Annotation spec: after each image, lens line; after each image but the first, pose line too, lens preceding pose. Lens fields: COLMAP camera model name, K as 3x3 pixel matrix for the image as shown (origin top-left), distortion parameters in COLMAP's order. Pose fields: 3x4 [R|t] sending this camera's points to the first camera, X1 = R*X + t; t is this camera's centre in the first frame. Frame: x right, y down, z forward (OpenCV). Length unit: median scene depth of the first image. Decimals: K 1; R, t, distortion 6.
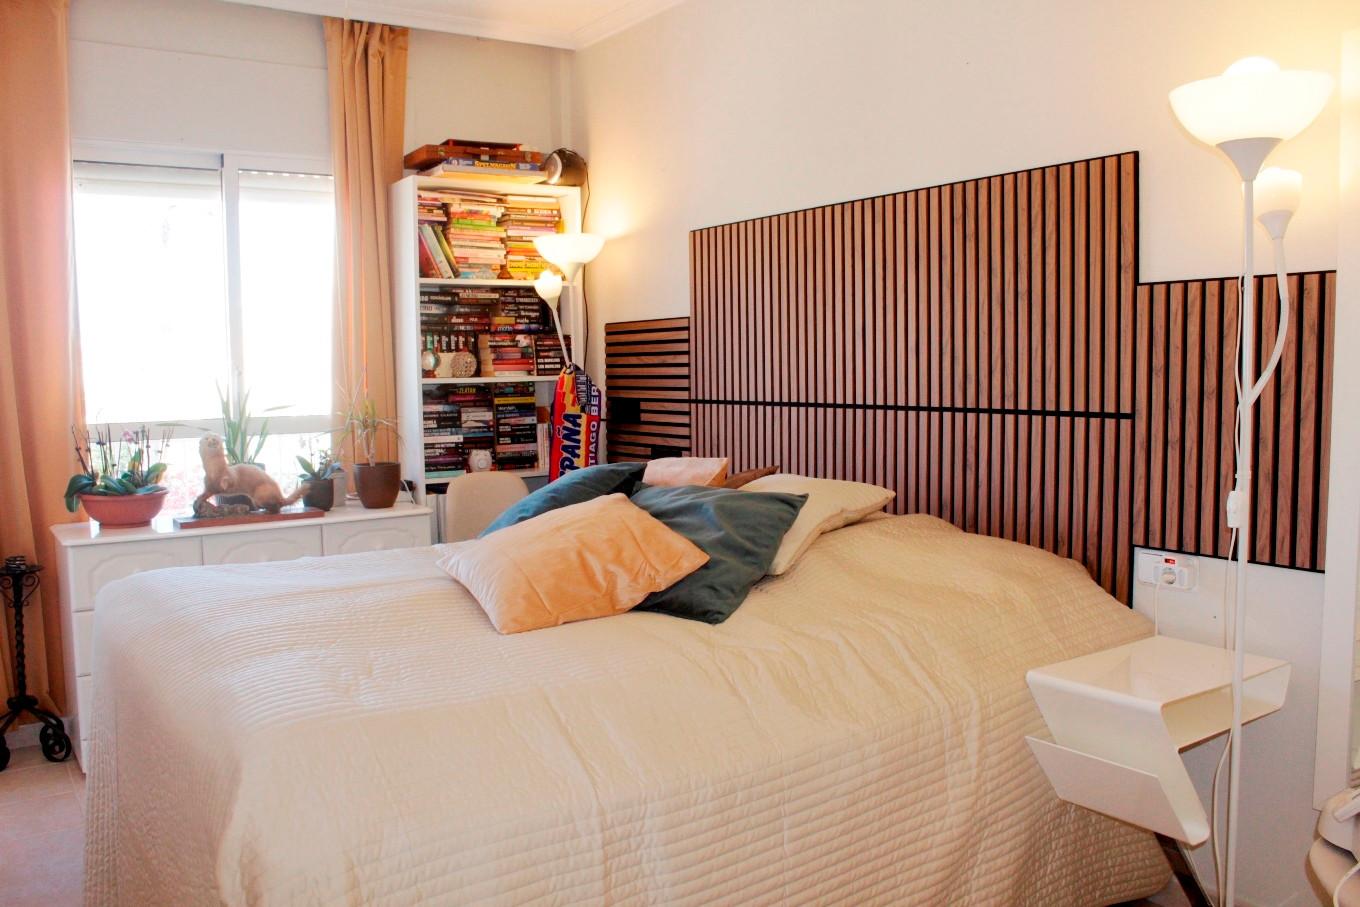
lens RADIAL K [[1106.7, 0, 703.7], [0, 1106.7, 452.6], [0, 0, 1]] dist [-0.159588, 0.152274]
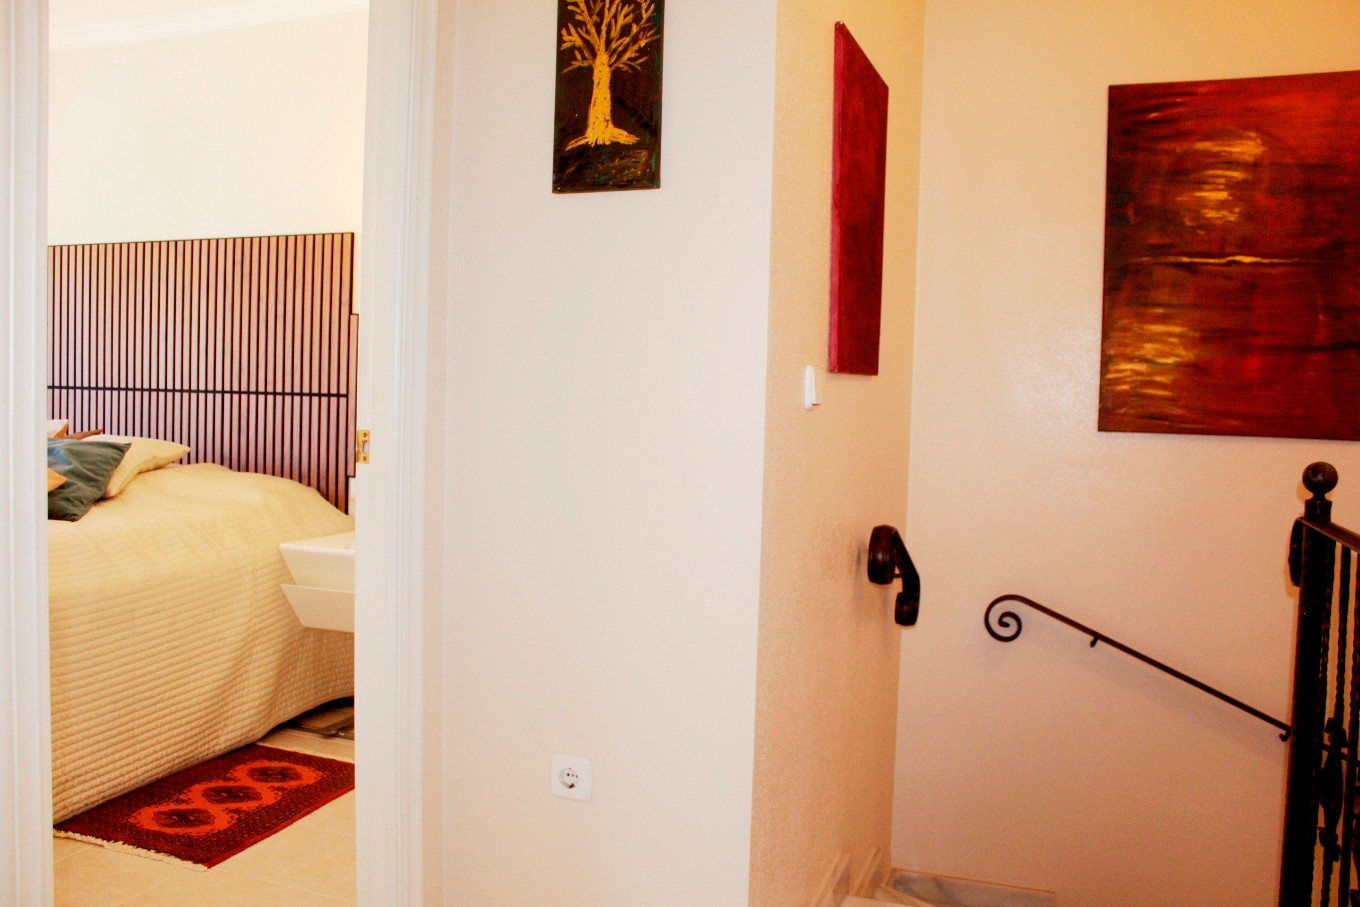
lens RADIAL K [[1133.8, 0, 684.8], [0, 1133.8, 458.8], [0, 0, 1]] dist [-0.146502, 0.133586]
pose [[0.814548, 0.004561, 0.580078, -0.160586], [0.005482, 0.999864, -0.015559, 0.087763], [-0.580070, 0.015853, 0.814413, -0.643125]]
